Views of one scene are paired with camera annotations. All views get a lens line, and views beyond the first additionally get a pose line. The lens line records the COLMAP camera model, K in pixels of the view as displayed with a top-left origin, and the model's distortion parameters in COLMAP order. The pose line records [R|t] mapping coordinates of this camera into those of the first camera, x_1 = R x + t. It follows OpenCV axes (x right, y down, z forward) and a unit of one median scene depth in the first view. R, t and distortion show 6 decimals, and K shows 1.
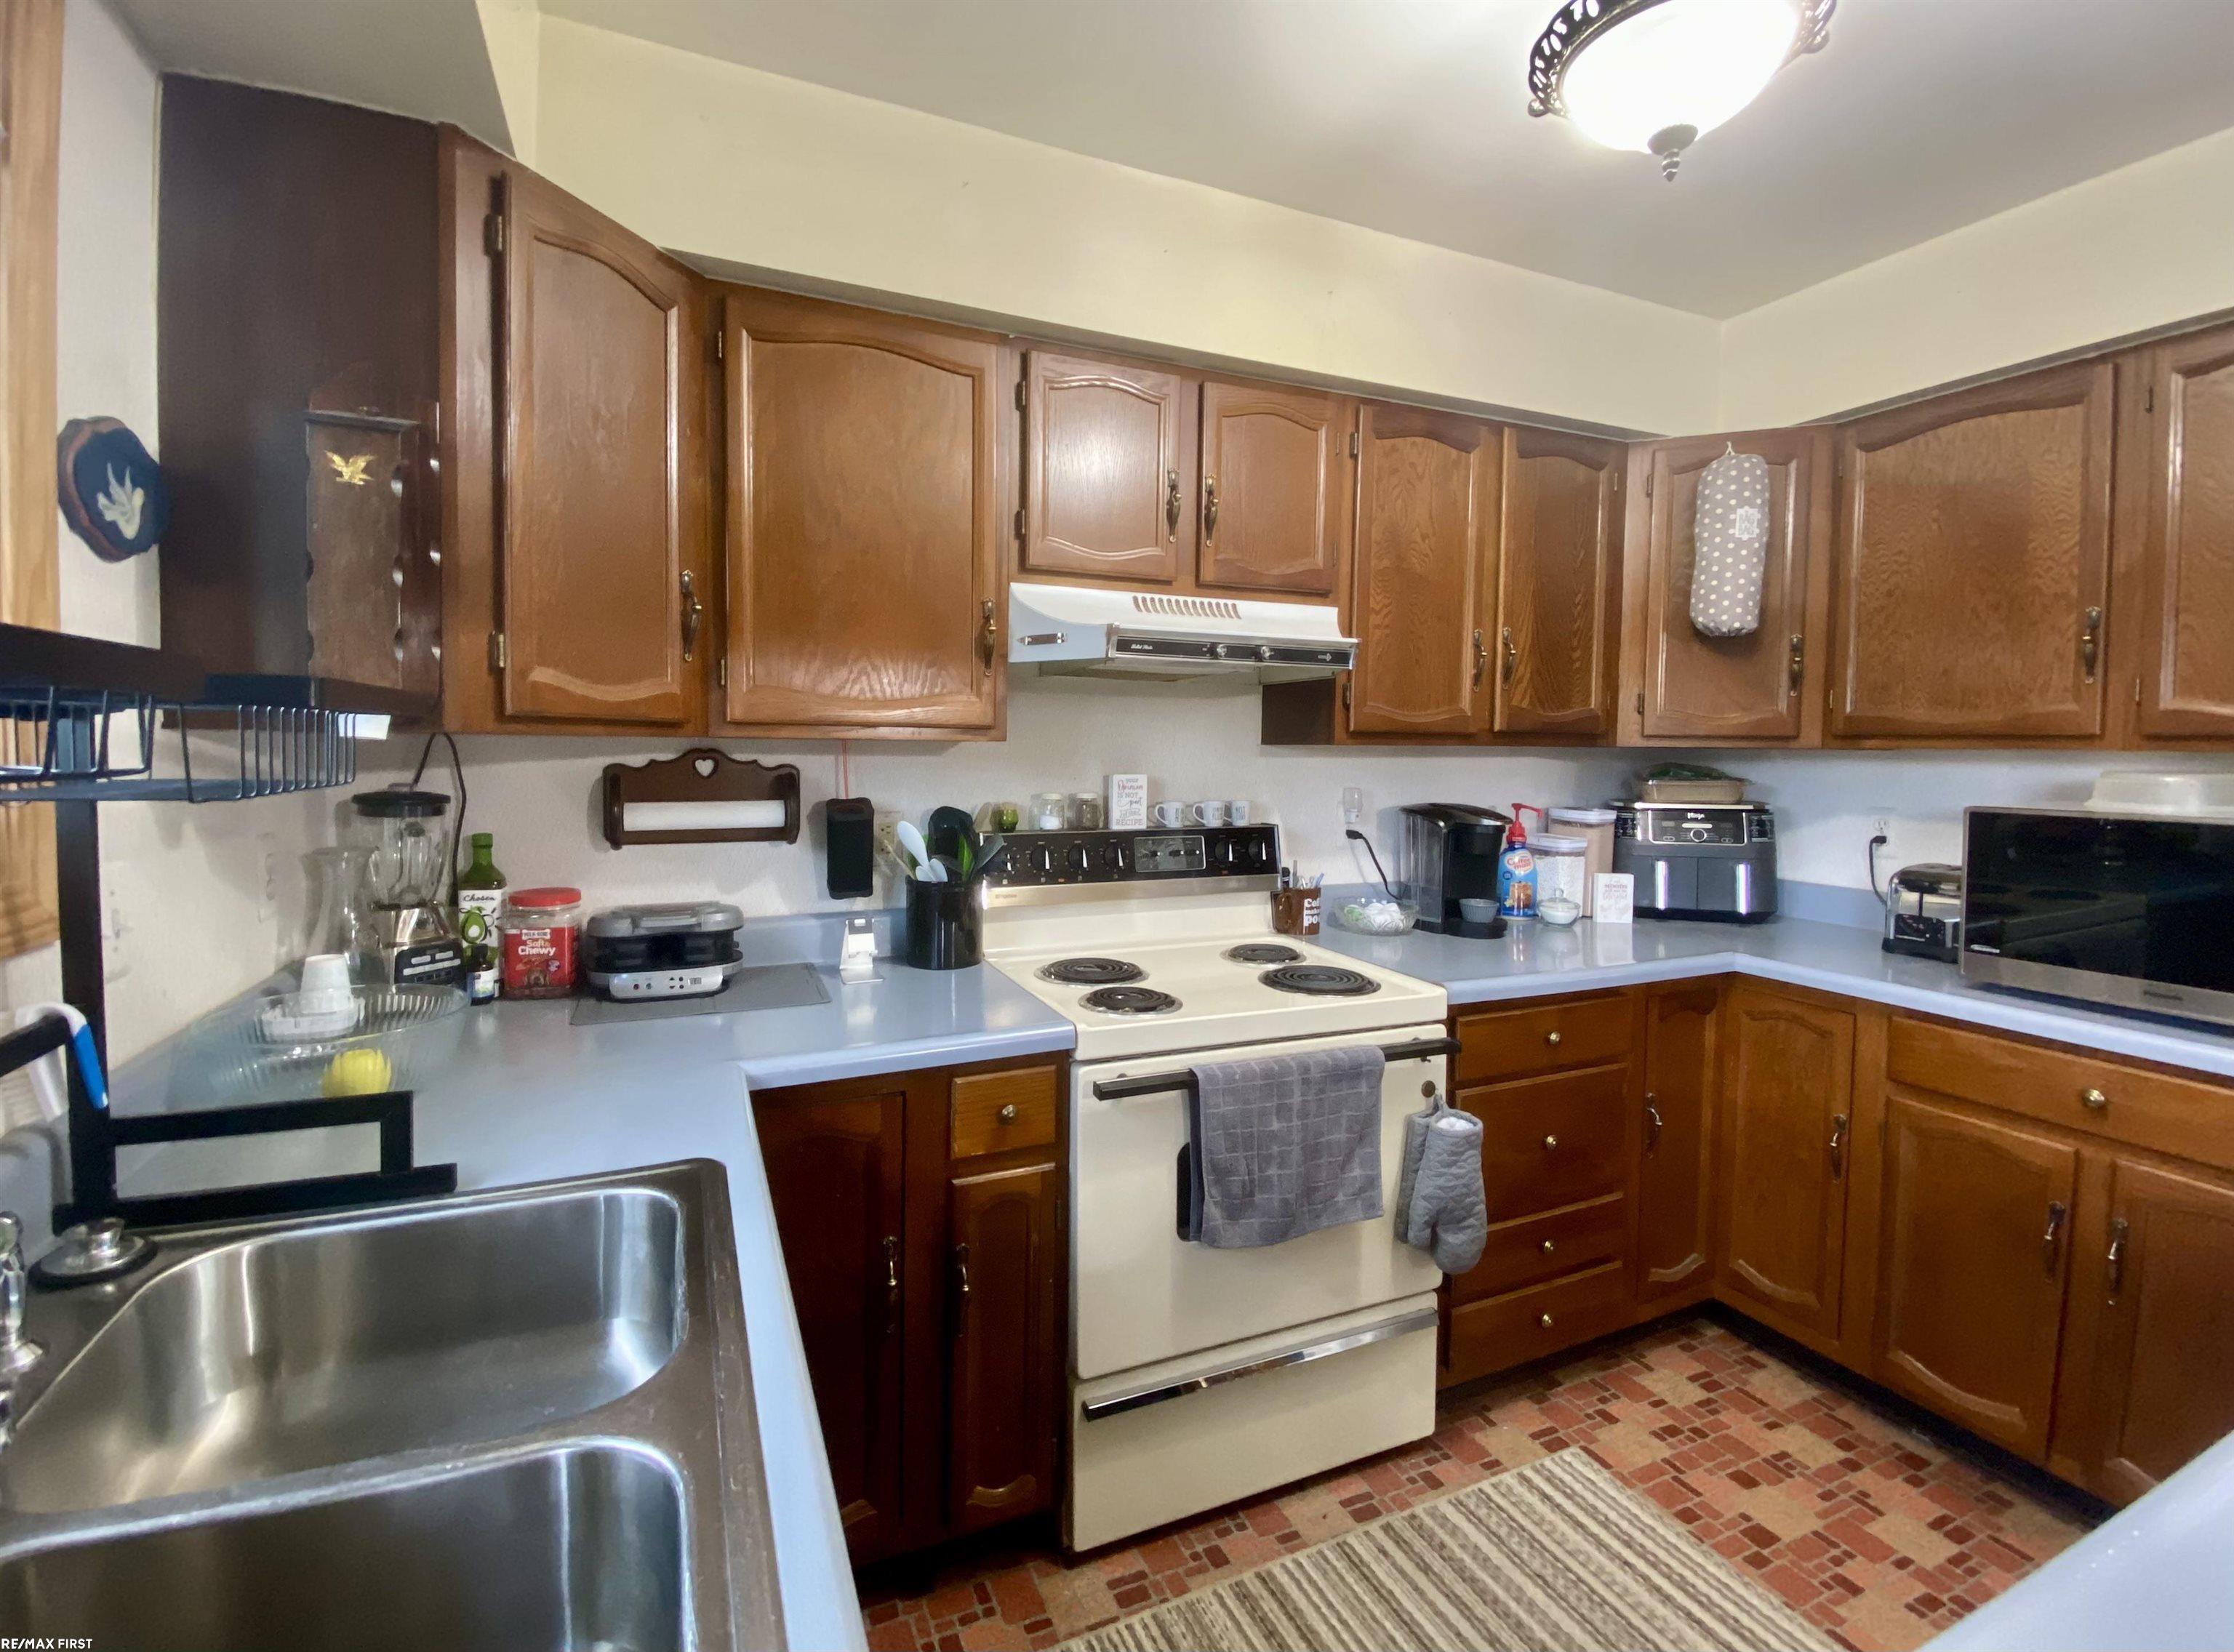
lens RADIAL K [[1015.1, 0, 1117.0], [0, 1015.1, 826.0], [0, 0, 1]] dist [0.063441, -0.000074]
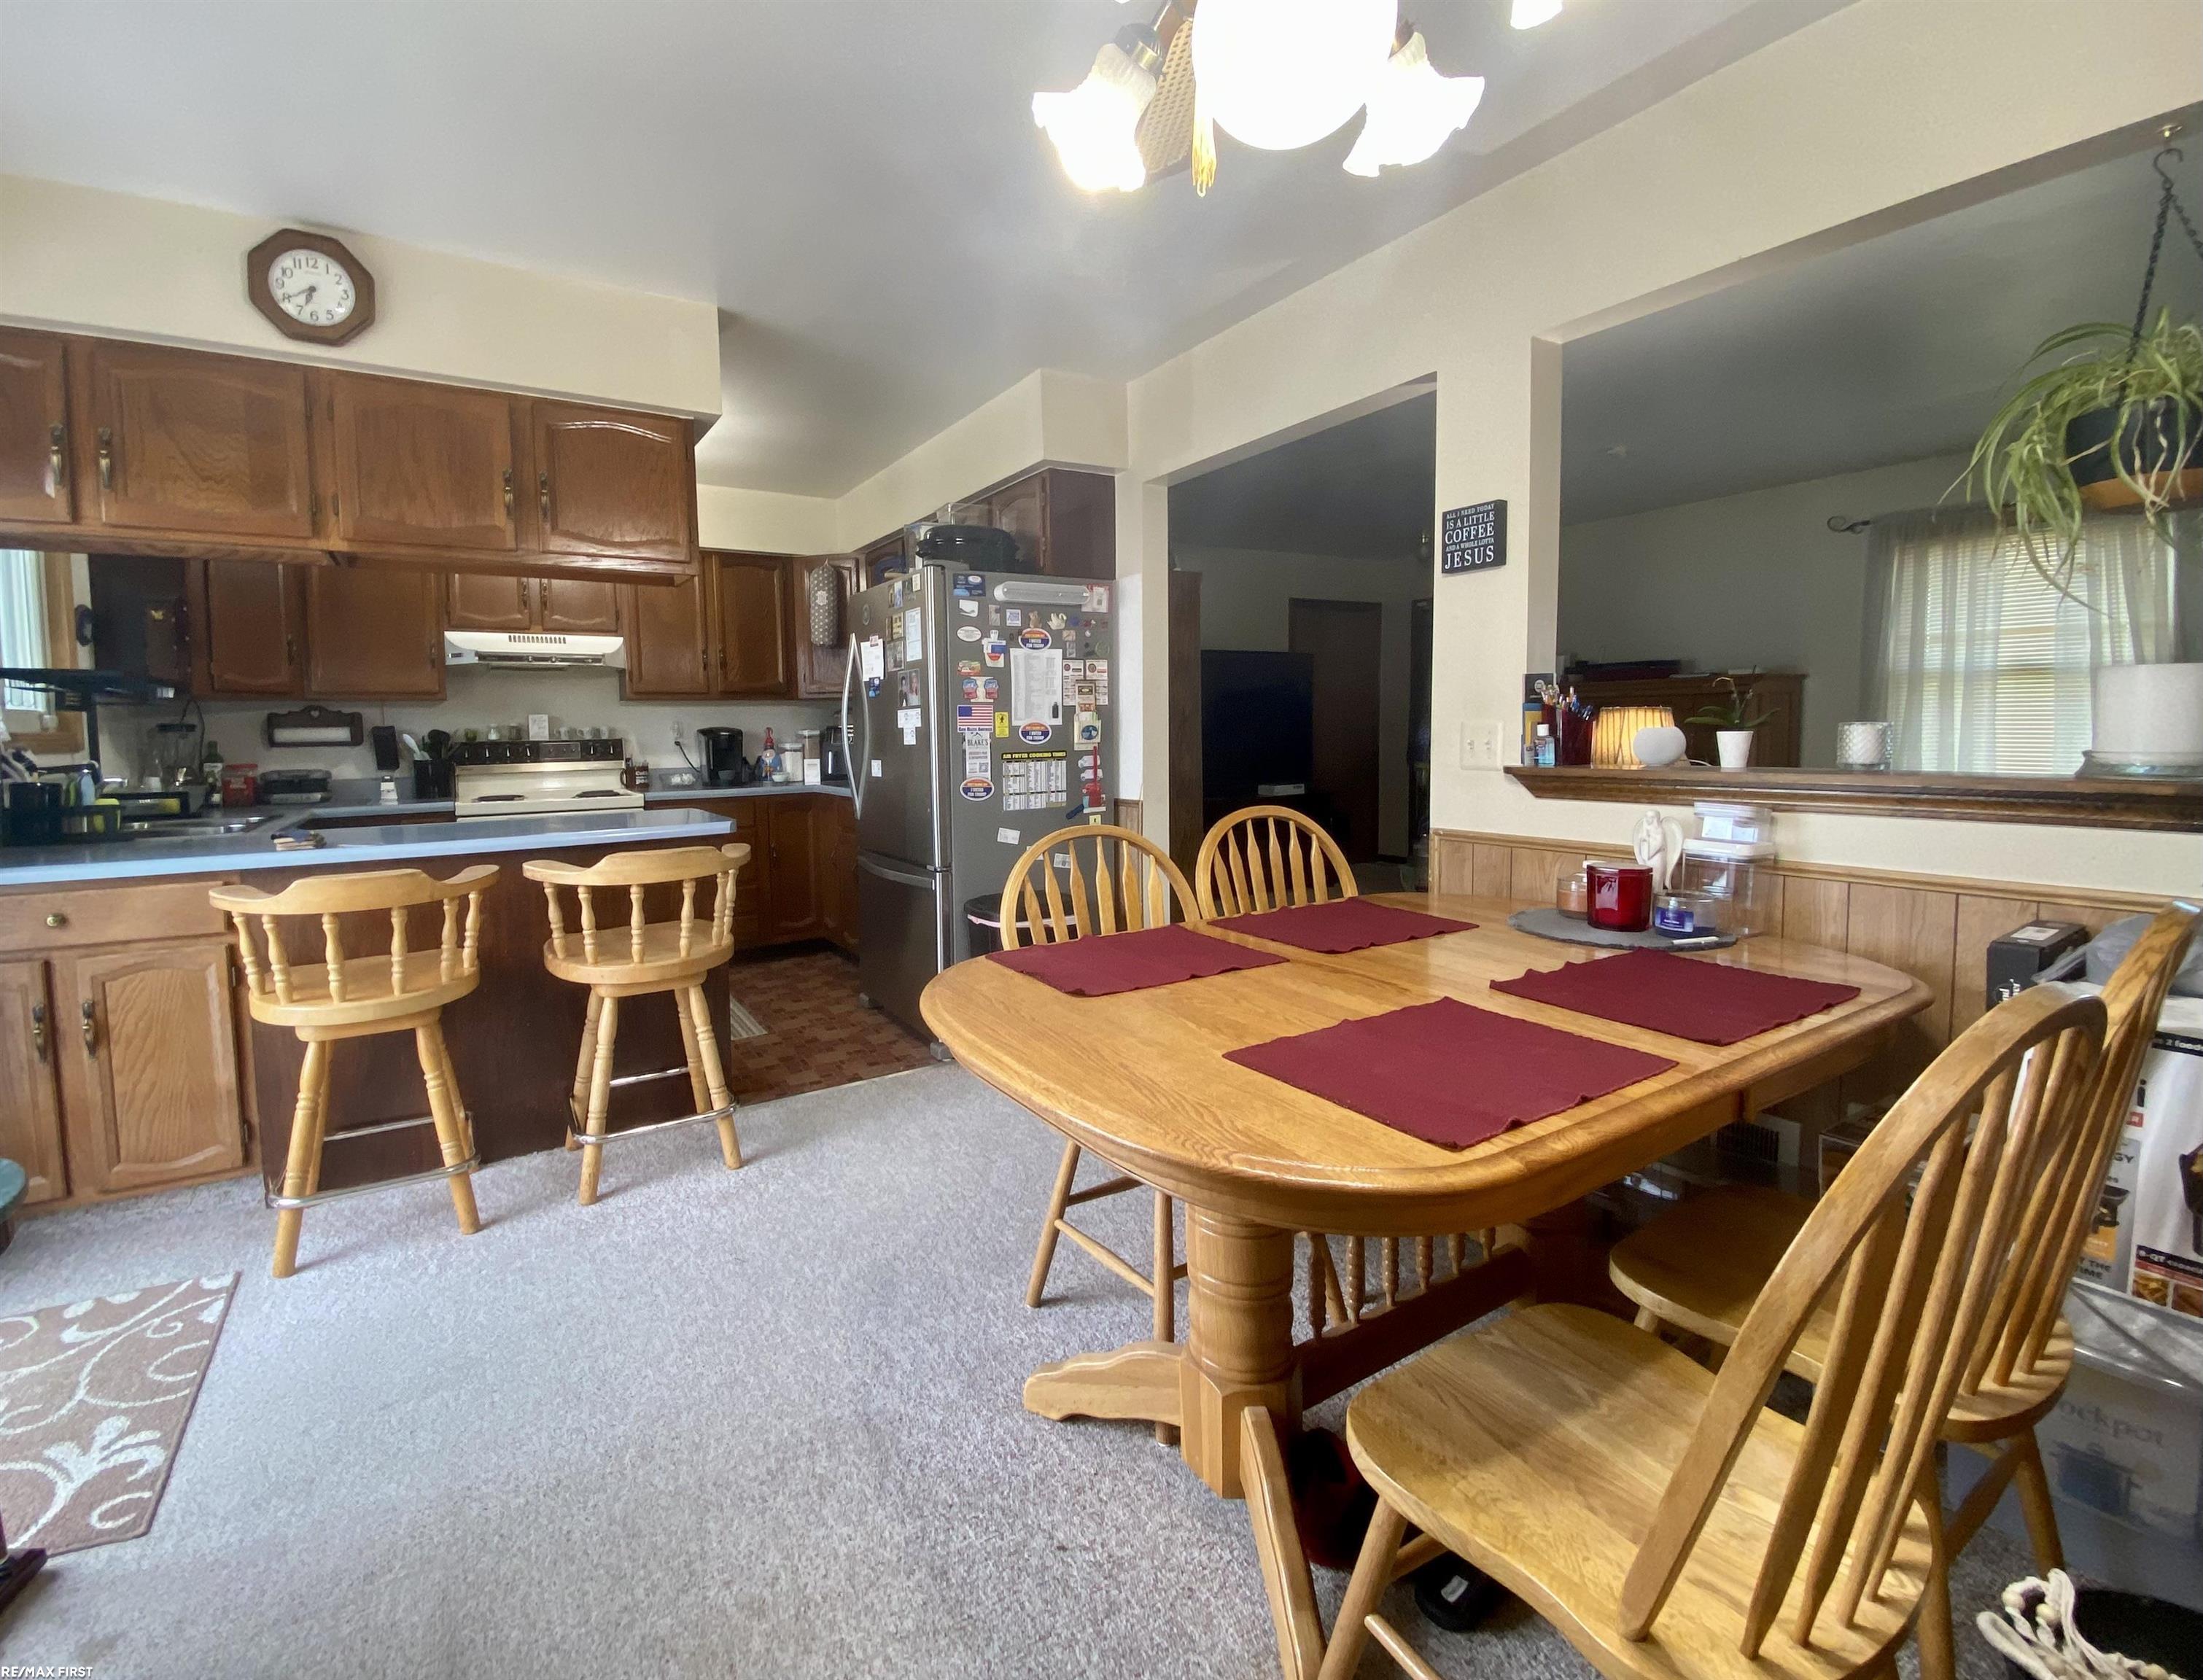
lens RADIAL K [[1048.8, 0, 1101.5], [0, 1048.8, 840.0], [0, 0, 1]] dist [-0.000812, -0.000418]
pose [[0.990568, -0.040337, 0.130951, 1.060516], [0.036137, 0.998758, 0.034296, 0.216166], [-0.132172, -0.029240, 0.990795, -1.620852]]
